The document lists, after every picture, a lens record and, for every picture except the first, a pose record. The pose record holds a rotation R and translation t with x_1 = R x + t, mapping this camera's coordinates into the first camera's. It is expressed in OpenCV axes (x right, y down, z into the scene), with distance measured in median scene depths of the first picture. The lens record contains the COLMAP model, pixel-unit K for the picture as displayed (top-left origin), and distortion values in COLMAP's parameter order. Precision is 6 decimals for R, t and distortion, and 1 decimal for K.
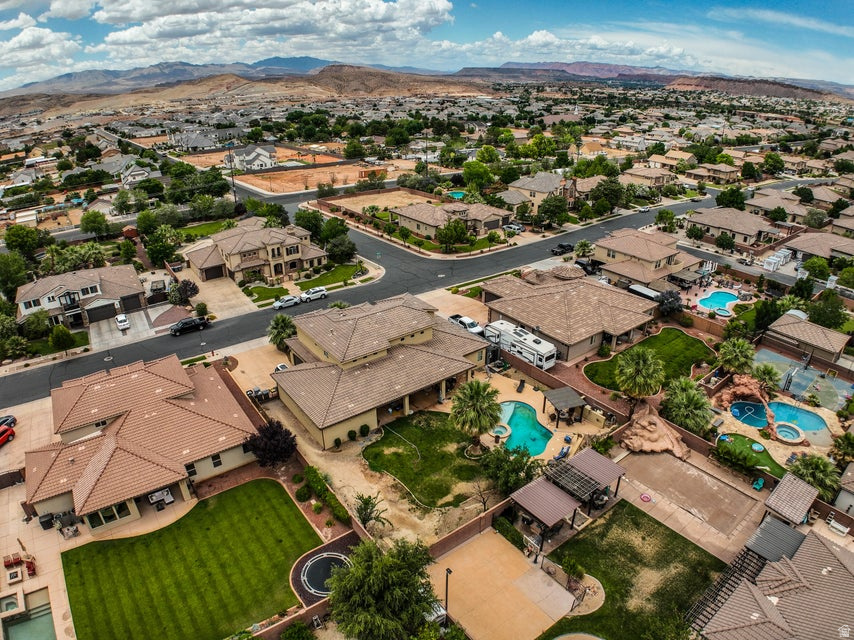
lens RADIAL K [[532.2, 0, 426.5], [0, 532.2, 309.3], [0, 0, 1]] dist [-0.177859, 0.024986]
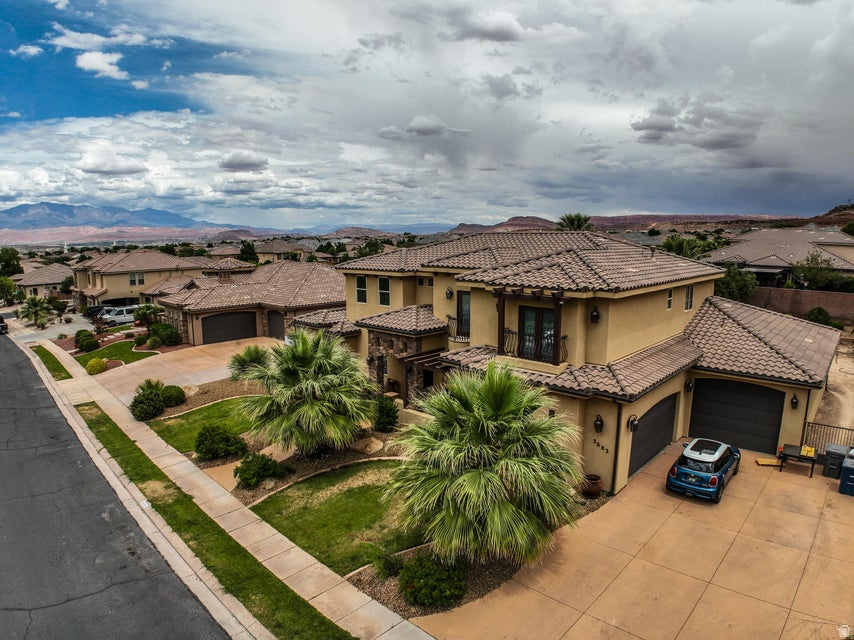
lens RADIAL K [[532.2, 0, 427.7], [0, 532.2, 314.2], [0, 0, 1]] dist [-0.177859, 0.024986]
pose [[-0.155747, -0.130132, 0.979188, -0.404571], [0.413944, 0.891448, 0.184313, -0.041099], [-0.896880, 0.434035, -0.084973, 0.935728]]
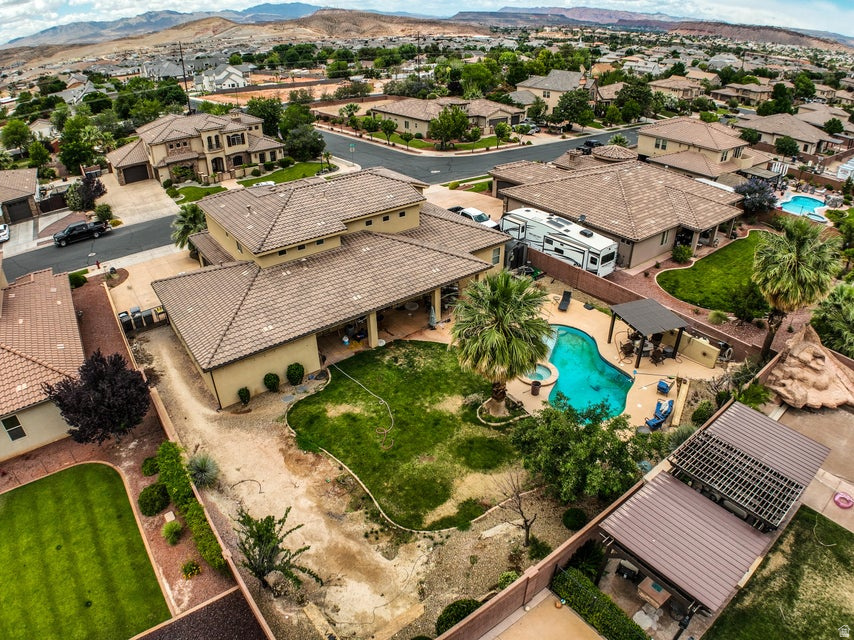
lens RADIAL K [[532.2, 0, 425.9], [0, 532.2, 309.7], [0, 0, 1]] dist [-0.177859, 0.024986]
pose [[0.999965, -0.005713, 0.006170, 0.012034], [0.005115, 0.995657, 0.092959, 0.079345], [-0.006674, -0.092924, 0.995651, 0.320310]]
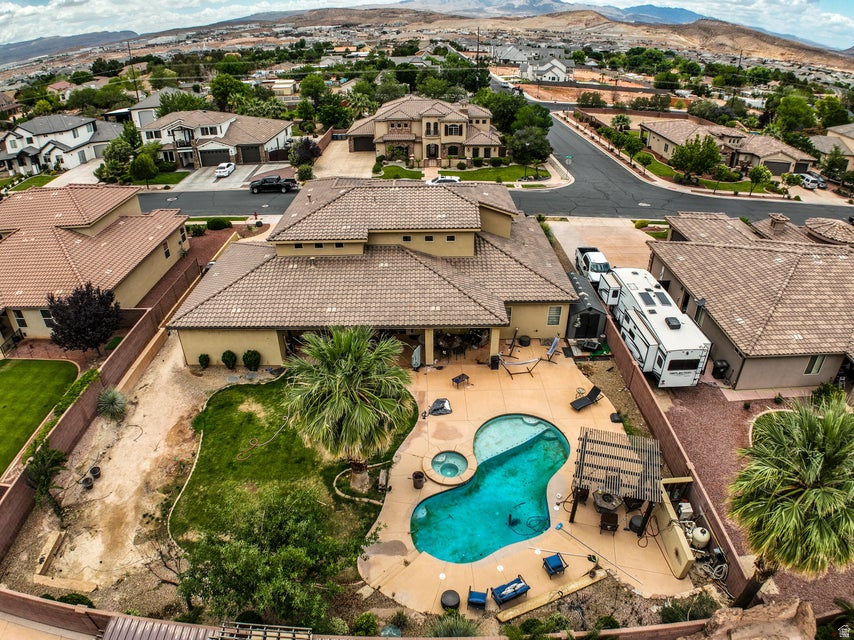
lens RADIAL K [[532.2, 0, 424.1], [0, 532.2, 308.5], [0, 0, 1]] dist [-0.177859, 0.024986]
pose [[0.801019, 0.294647, -0.521106, 0.225535], [-0.243172, 0.955583, 0.166519, 0.023645], [0.547024, -0.006667, 0.837090, 0.438631]]
